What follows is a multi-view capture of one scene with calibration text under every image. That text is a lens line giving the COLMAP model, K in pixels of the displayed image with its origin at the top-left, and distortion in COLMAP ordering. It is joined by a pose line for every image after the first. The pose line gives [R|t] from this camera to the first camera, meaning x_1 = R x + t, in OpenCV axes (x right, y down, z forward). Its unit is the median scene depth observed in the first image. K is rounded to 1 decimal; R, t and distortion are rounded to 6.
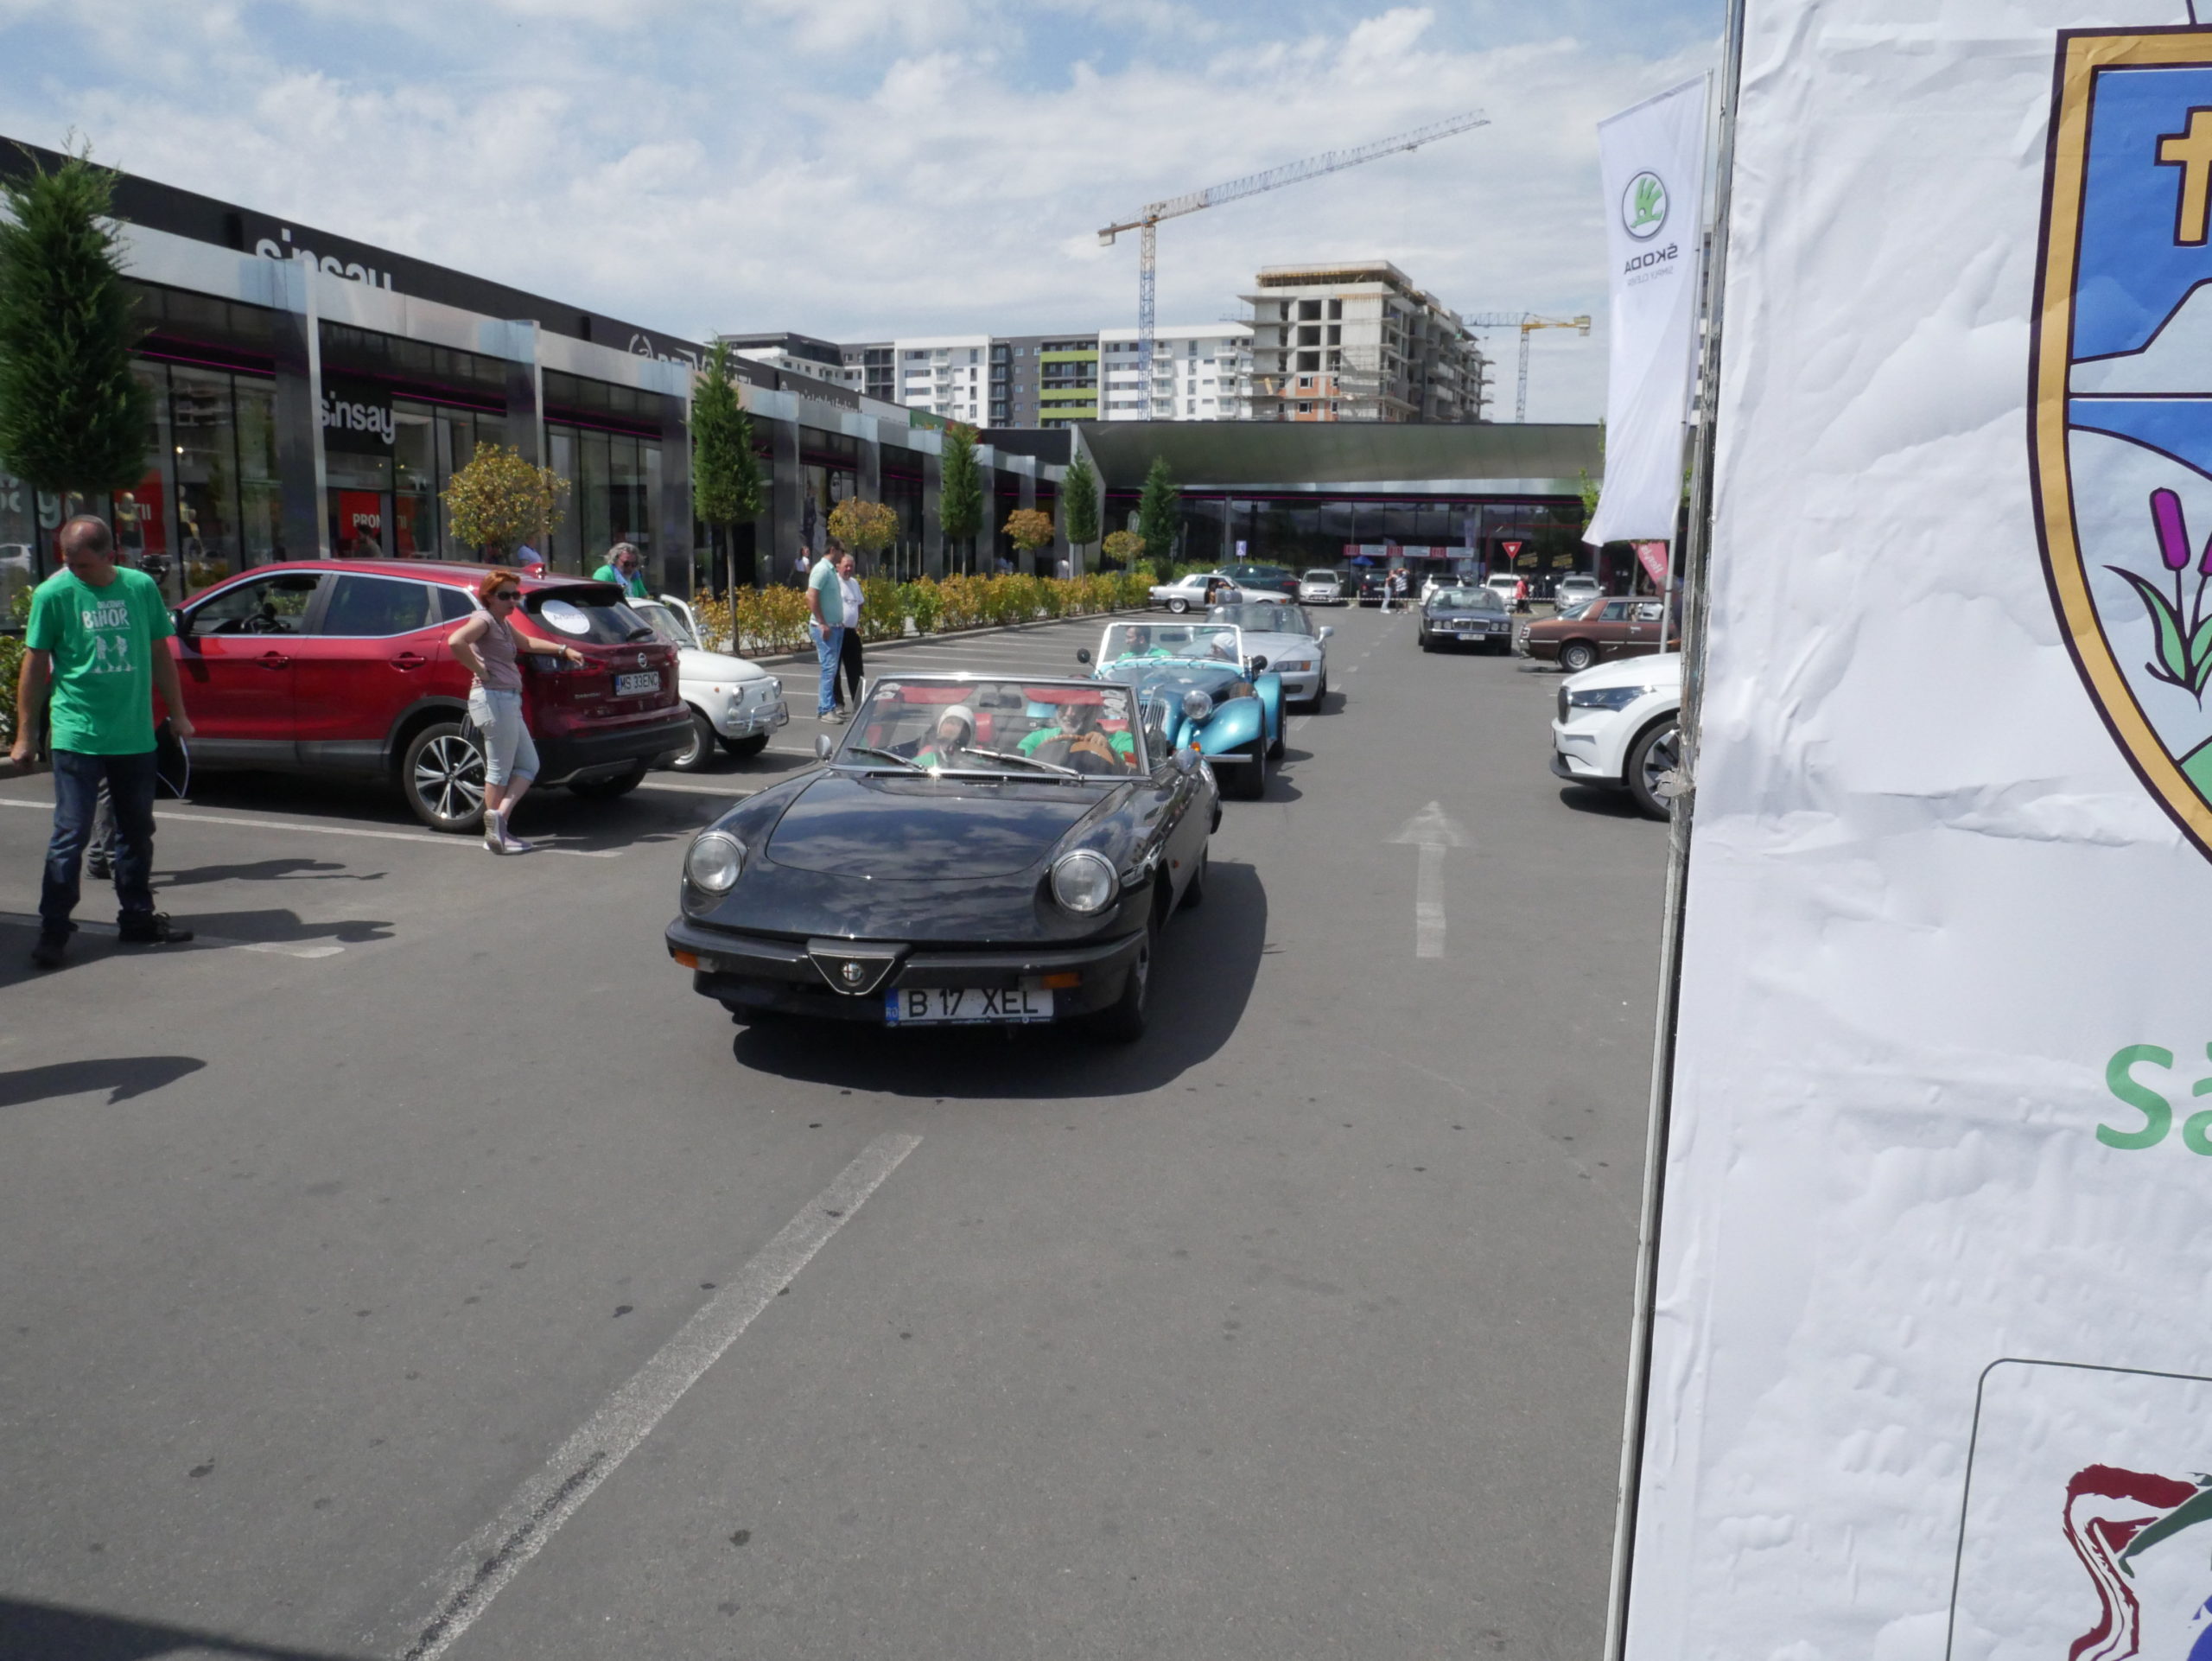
lens RADIAL K [[1636.4, 0, 1112.5], [0, 1636.4, 820.1], [0, 0, 1]] dist [-0.039843, 0.014729]
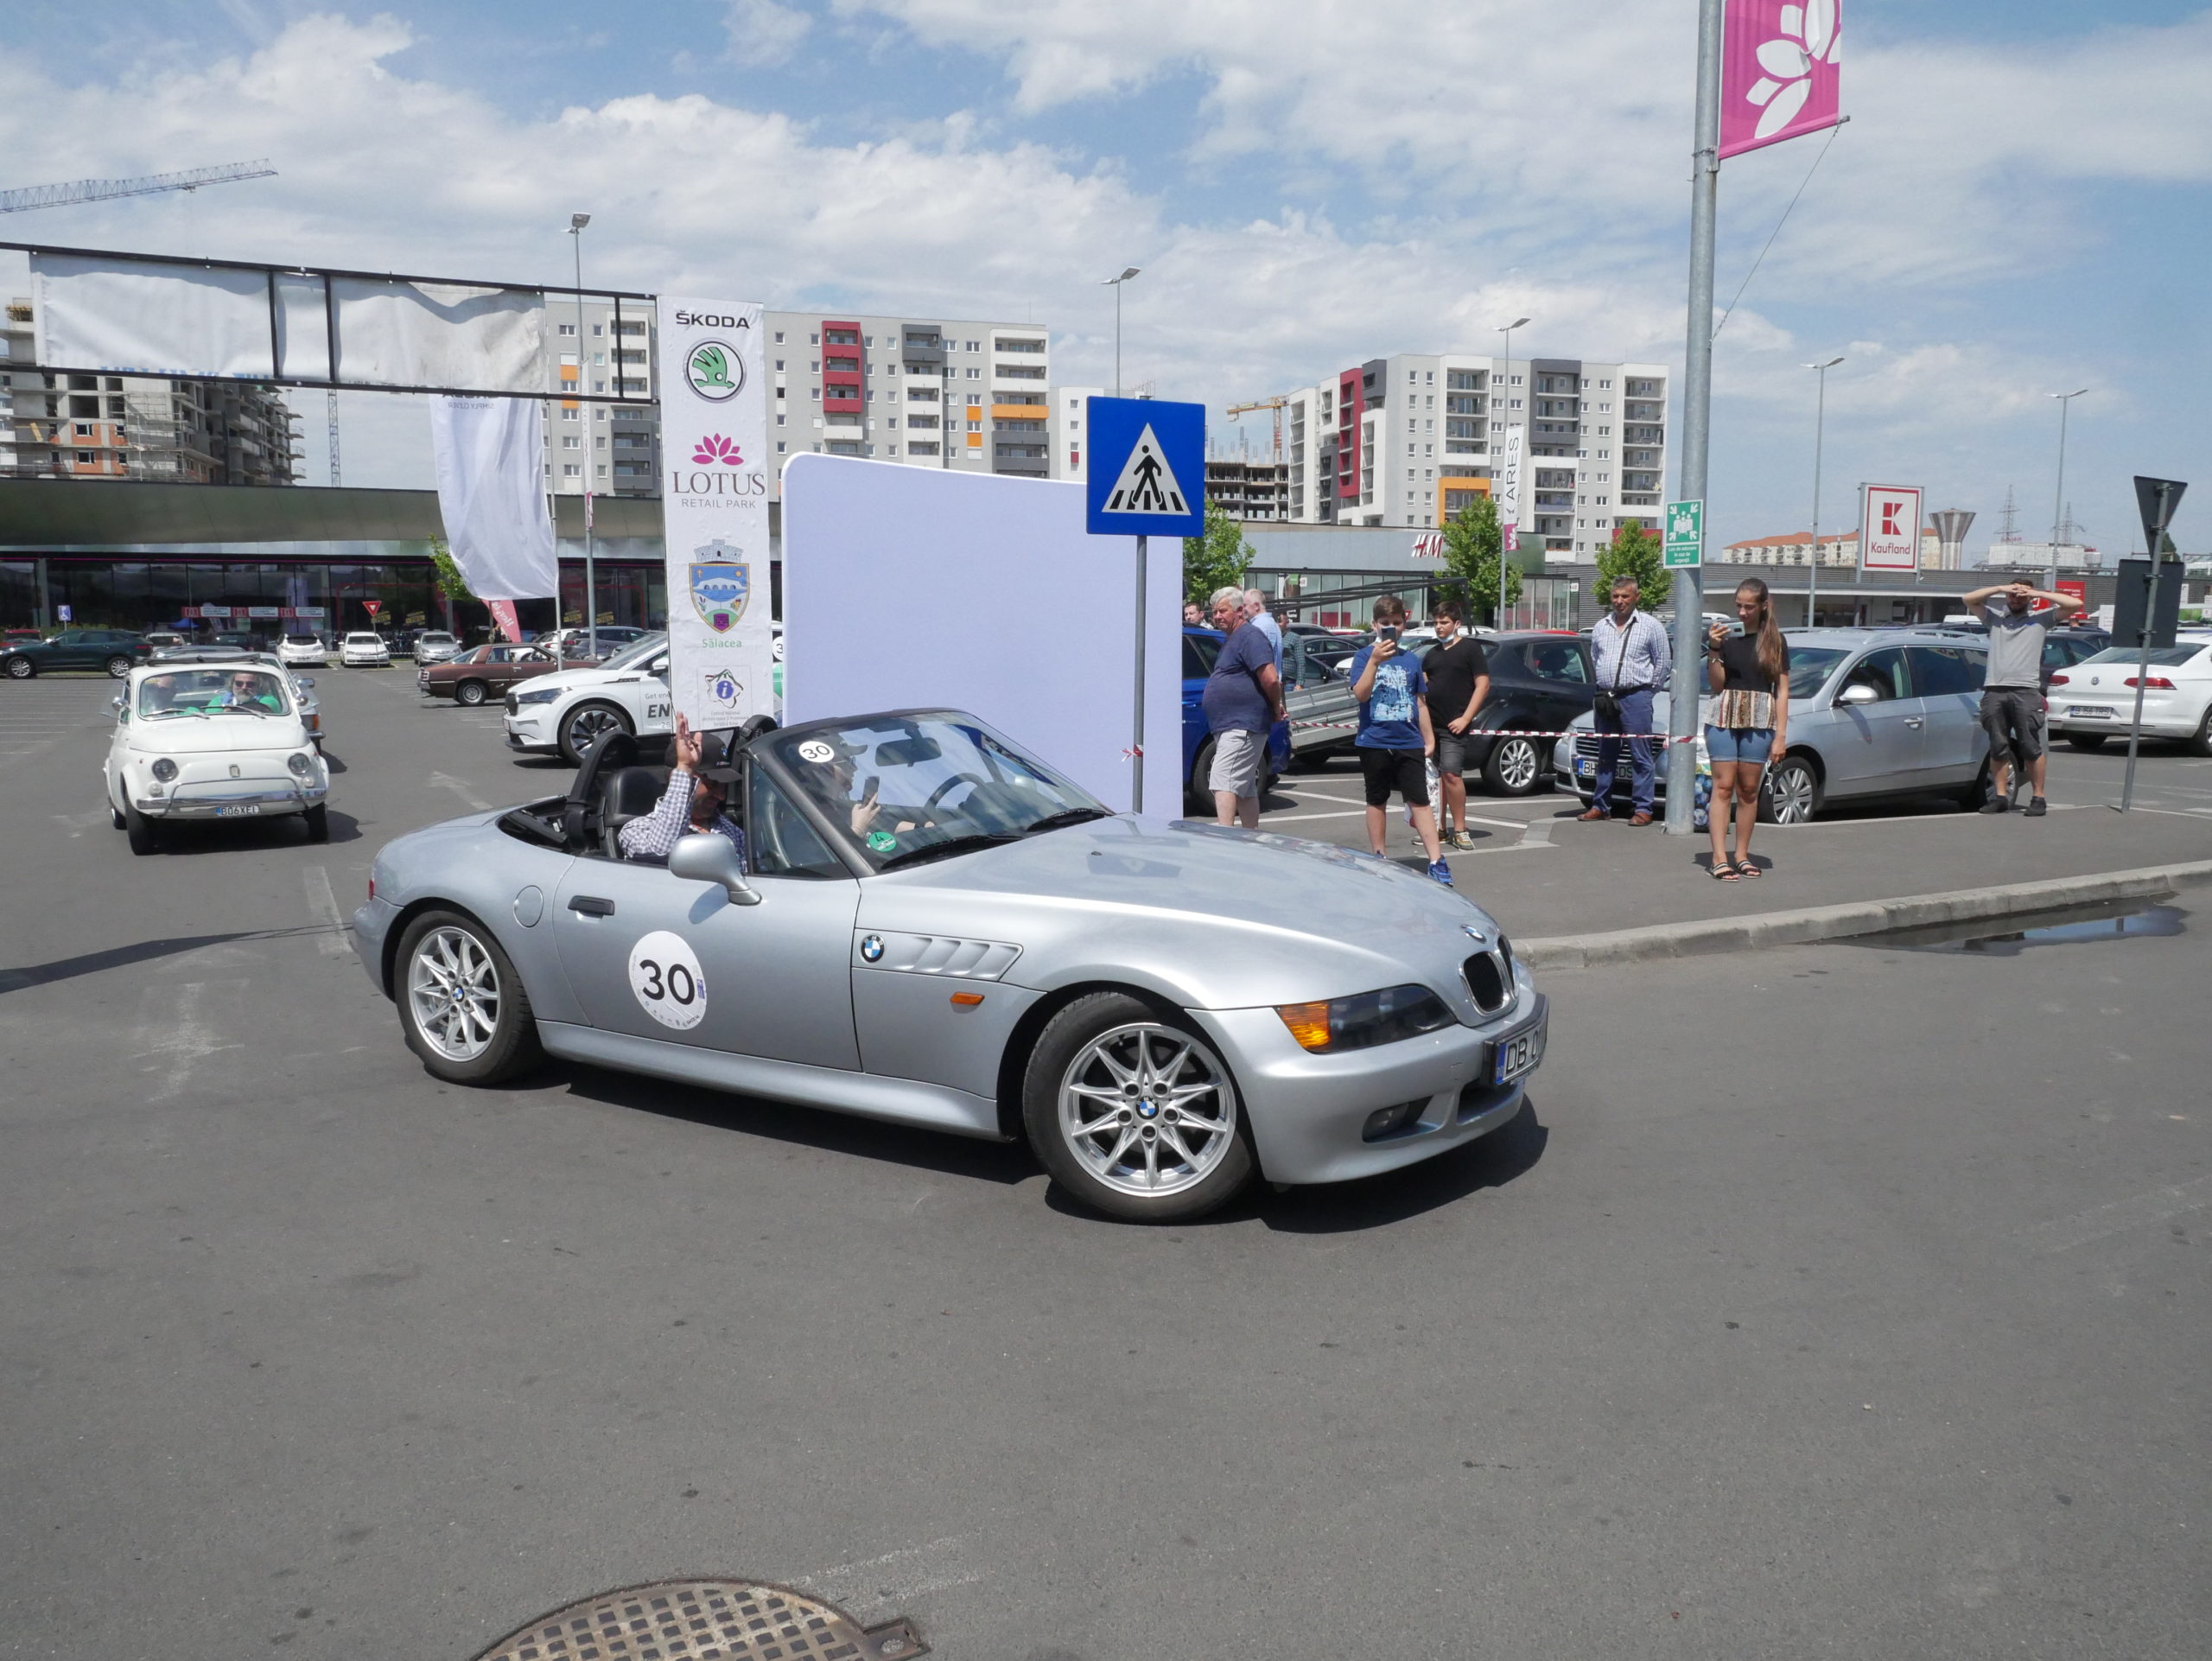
lens RADIAL K [[1622.7, 0, 1104.6], [0, 1622.7, 828.6], [0, 0, 1]] dist [-0.041445, 0.015410]
pose [[0.776614, -0.099295, 0.622103, -0.015427], [0.115997, 0.993155, 0.013711, 0.005569], [-0.619206, 0.061514, 0.782816, -0.033429]]
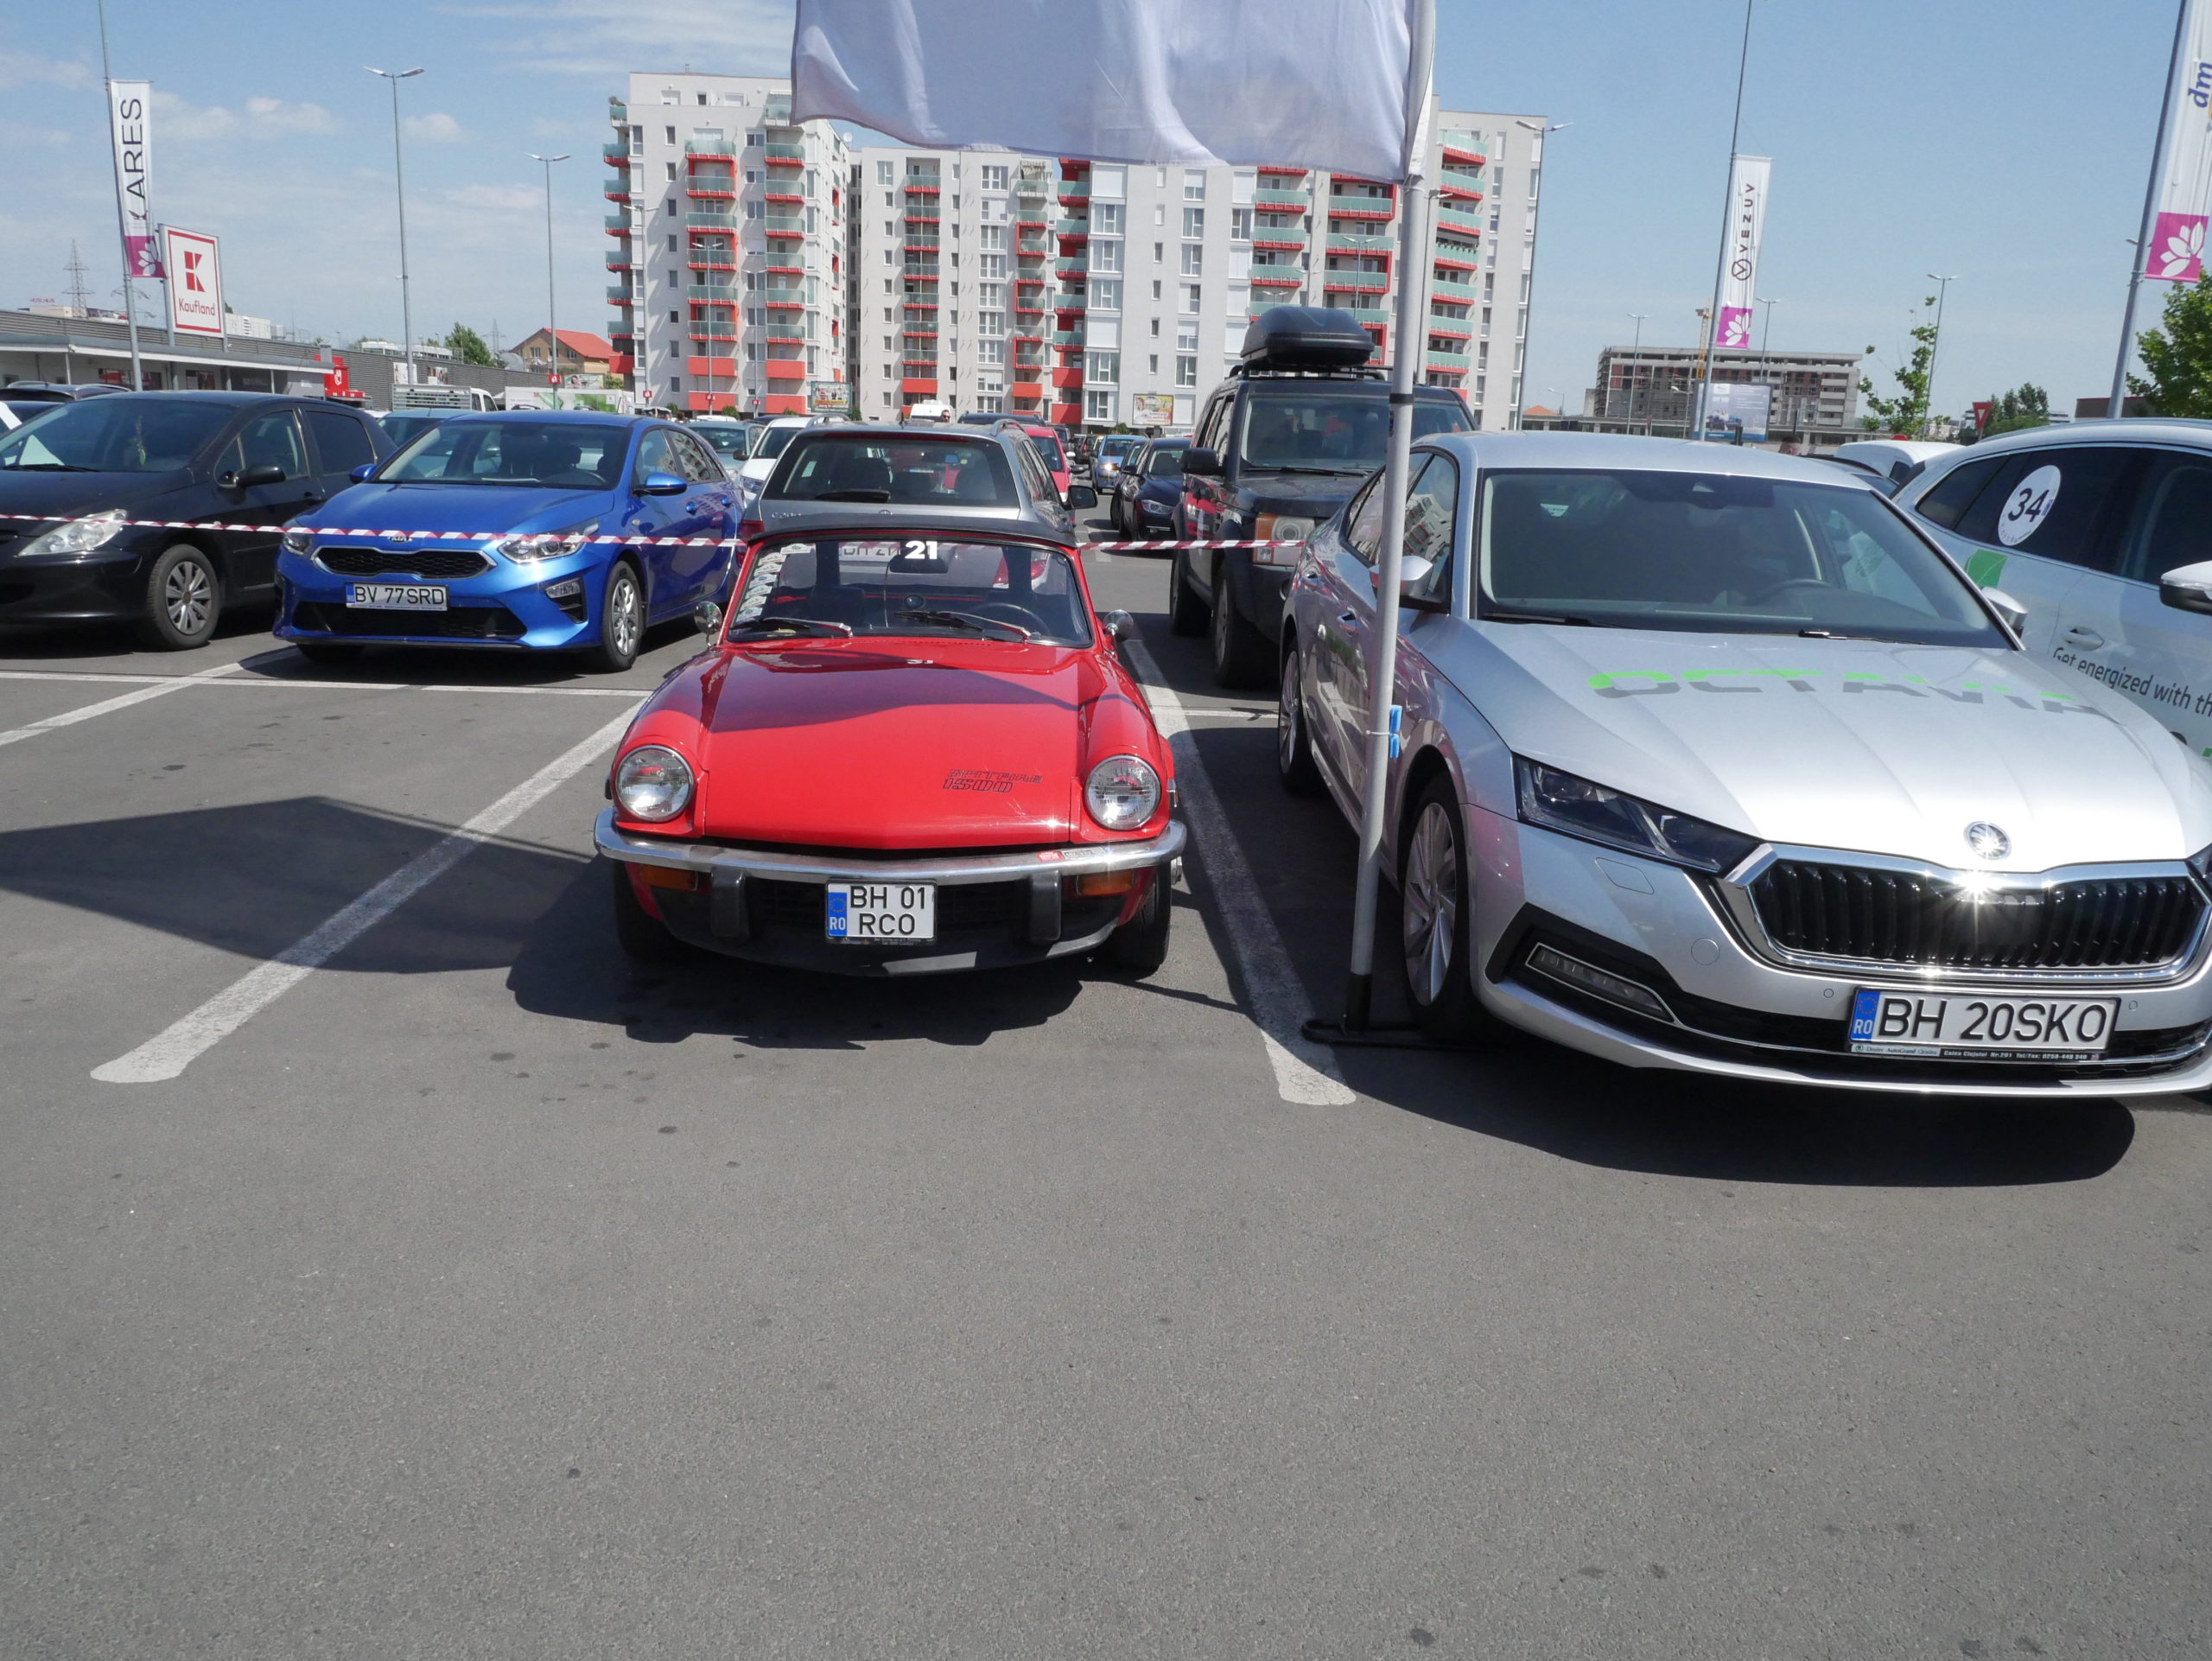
lens RADIAL K [[1615.3, 0, 1102.4], [0, 1615.3, 830.9], [0, 0, 1]] dist [-0.048819, 0.018139]
pose [[-0.227884, -0.260758, 0.938123, 0.007988], [0.107870, 0.950781, 0.290480, -0.011633], [-0.967695, 0.167391, -0.188540, 0.082769]]
